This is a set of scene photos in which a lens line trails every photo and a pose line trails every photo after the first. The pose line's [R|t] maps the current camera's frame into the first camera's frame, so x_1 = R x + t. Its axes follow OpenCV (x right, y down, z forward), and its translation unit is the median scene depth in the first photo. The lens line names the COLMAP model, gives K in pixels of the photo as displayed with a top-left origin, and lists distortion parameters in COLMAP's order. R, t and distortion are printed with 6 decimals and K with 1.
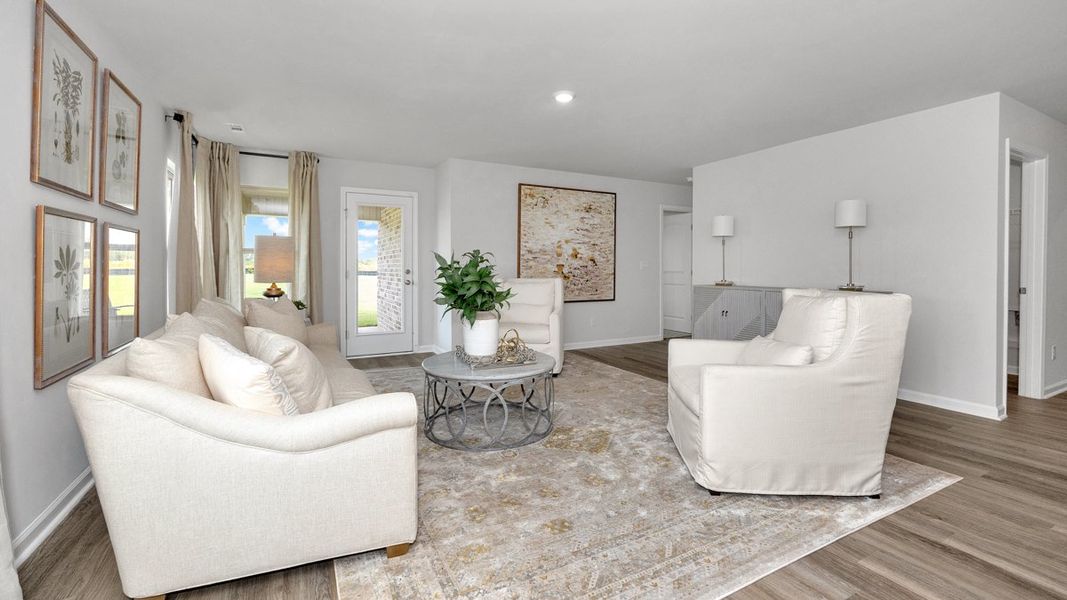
lens RADIAL K [[446.7, 0, 532.3], [0, 446.7, 274.7], [0, 0, 1]] dist [-0.000049, -0.000006]
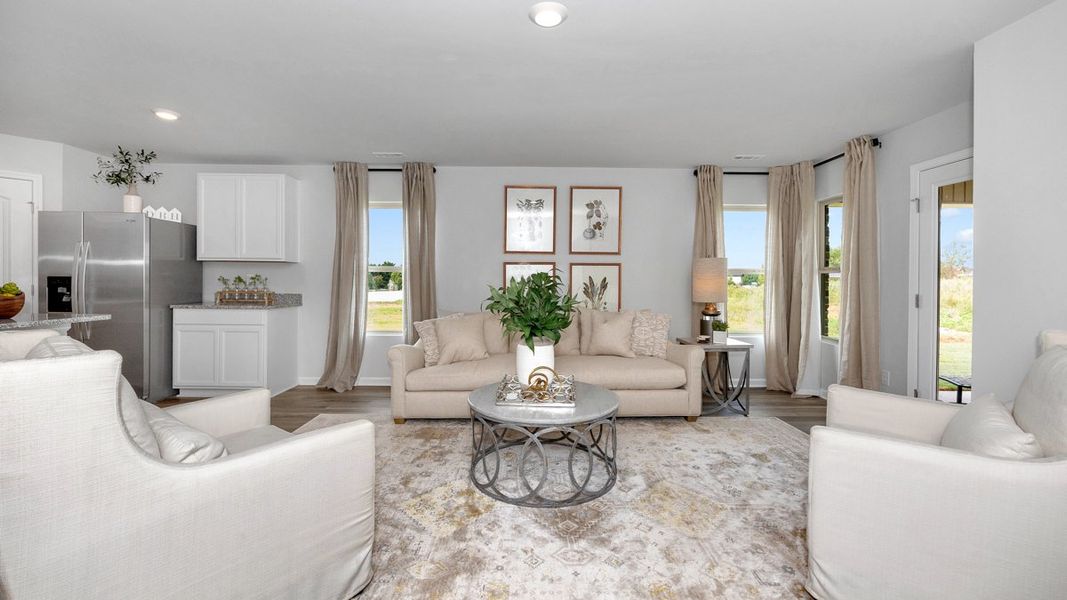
lens RADIAL K [[433.3, 0, 533.5], [0, 433.3, 300.0], [0, 0, 1]] dist [-0.001751, -0.000062]
pose [[-0.465625, 0.037945, -0.884168, 0.363690], [-0.021315, 0.998310, 0.054069, -0.023635], [0.884726, 0.044022, -0.464029, 0.759490]]
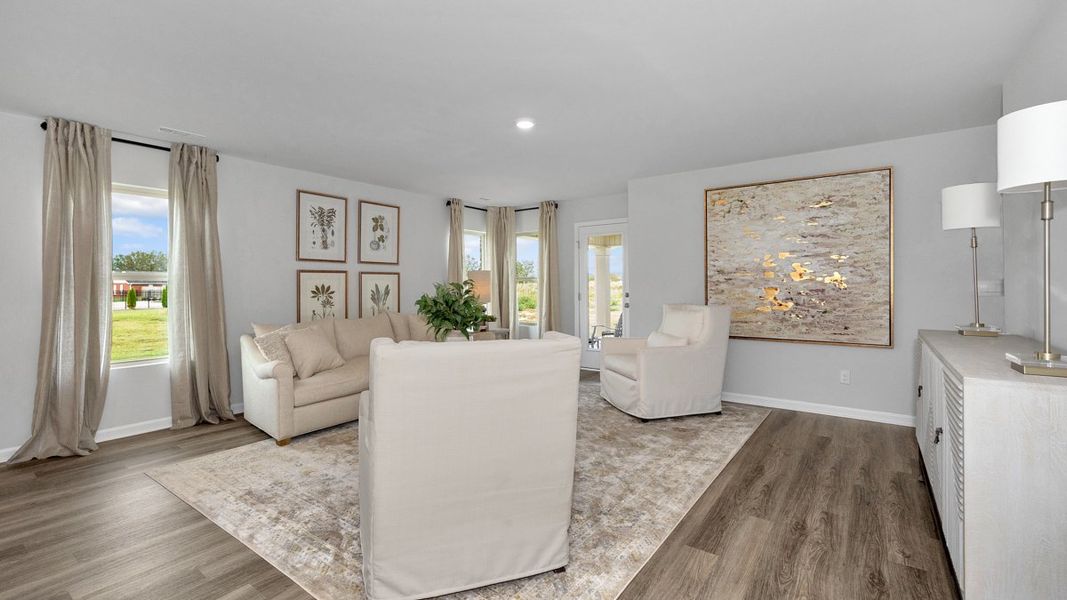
lens RADIAL K [[462.6, 0, 533.5], [0, 462.6, 300.0], [0, 0, 1]] dist [0.000773, 0.000126]
pose [[0.431372, 0.023431, -0.901870, 0.598858], [-0.008644, 0.999724, 0.021839, -0.016767], [0.902133, -0.001625, 0.431456, 0.342059]]
